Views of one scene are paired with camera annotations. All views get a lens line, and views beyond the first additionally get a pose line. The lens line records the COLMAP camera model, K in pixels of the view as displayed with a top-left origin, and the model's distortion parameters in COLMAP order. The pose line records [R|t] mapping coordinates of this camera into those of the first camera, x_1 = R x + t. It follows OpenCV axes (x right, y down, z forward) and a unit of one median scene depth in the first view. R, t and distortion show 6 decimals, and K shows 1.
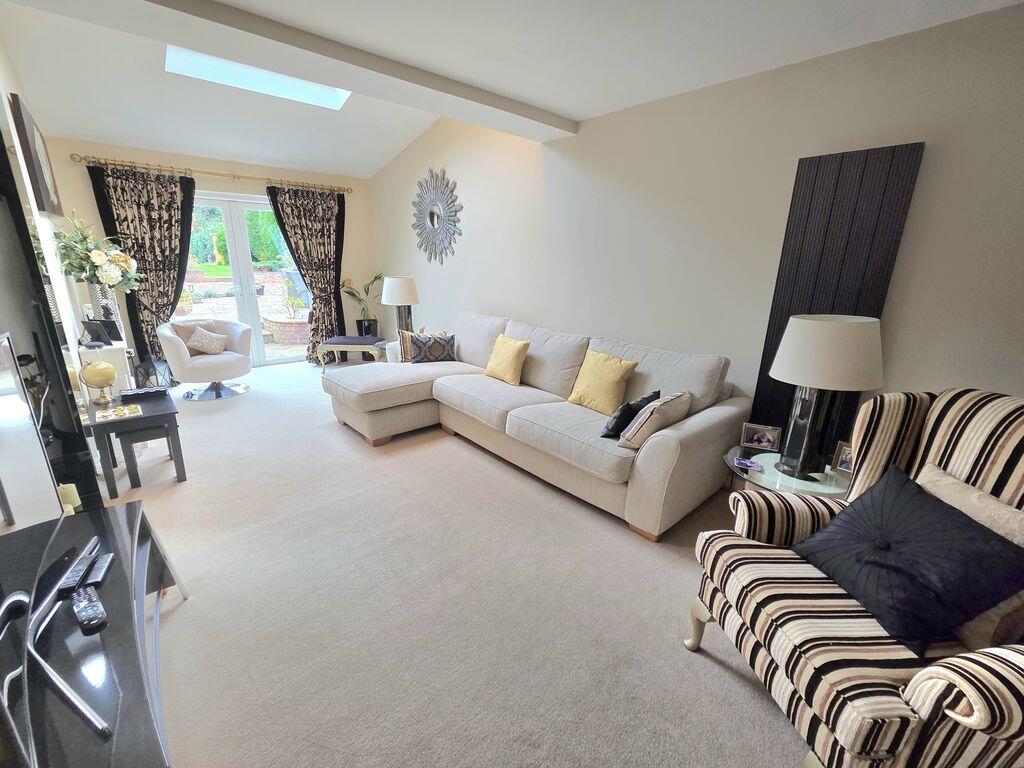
lens RADIAL K [[425.2, 0, 506.5], [0, 425.2, 384.1], [0, 0, 1]] dist [0.005881, -0.005010]
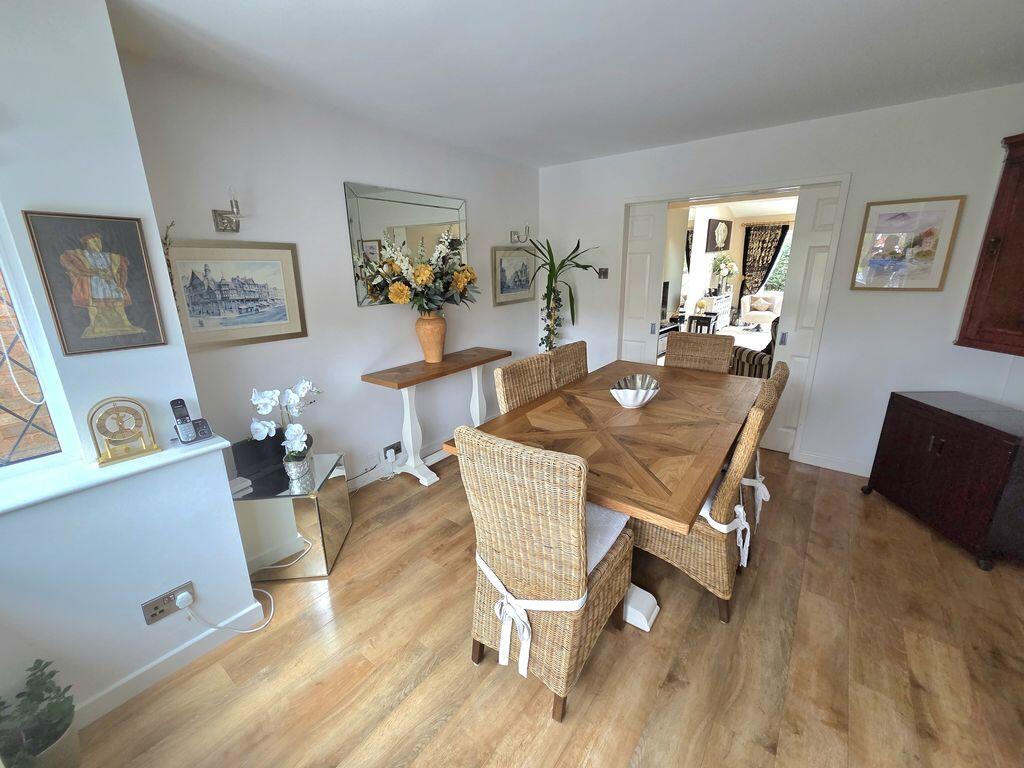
lens RADIAL K [[416.7, 0, 504.5], [0, 416.7, 384.8], [0, 0, 1]] dist [0.002781, -0.007354]
pose [[0.160890, 0.257458, -0.952801, 1.110727], [-0.255933, 0.943239, 0.211658, 0.153570], [0.953212, 0.209800, 0.217649, -0.545475]]
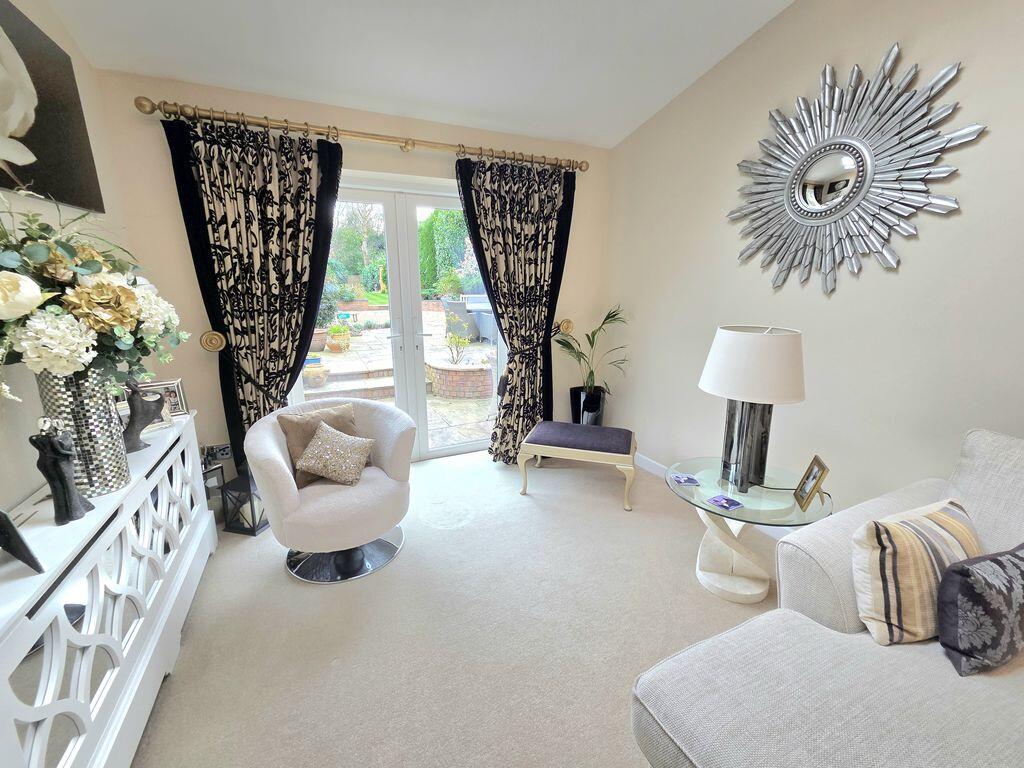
lens RADIAL K [[425.2, 0, 506.5], [0, 425.2, 384.1], [0, 0, 1]] dist [0.005881, -0.005010]
pose [[0.955030, 0.050068, -0.292252, -0.360558], [-0.066026, 0.996803, -0.044991, -0.168788], [0.289065, 0.062264, 0.955283, 0.563524]]
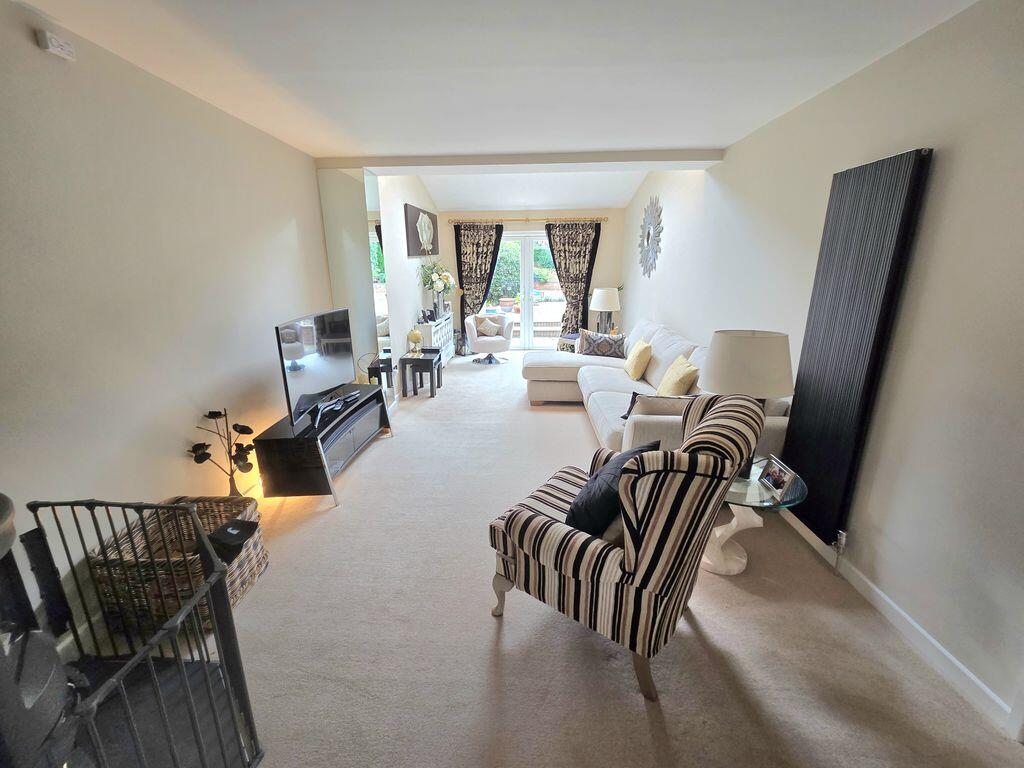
lens RADIAL K [[416.7, 0, 504.5], [0, 416.7, 384.8], [0, 0, 1]] dist [0.002781, -0.007354]
pose [[0.713382, 0.168336, -0.680257, 0.419512], [-0.178173, 0.982390, 0.056252, 0.010195], [0.677746, 0.081075, 0.730812, -0.075478]]
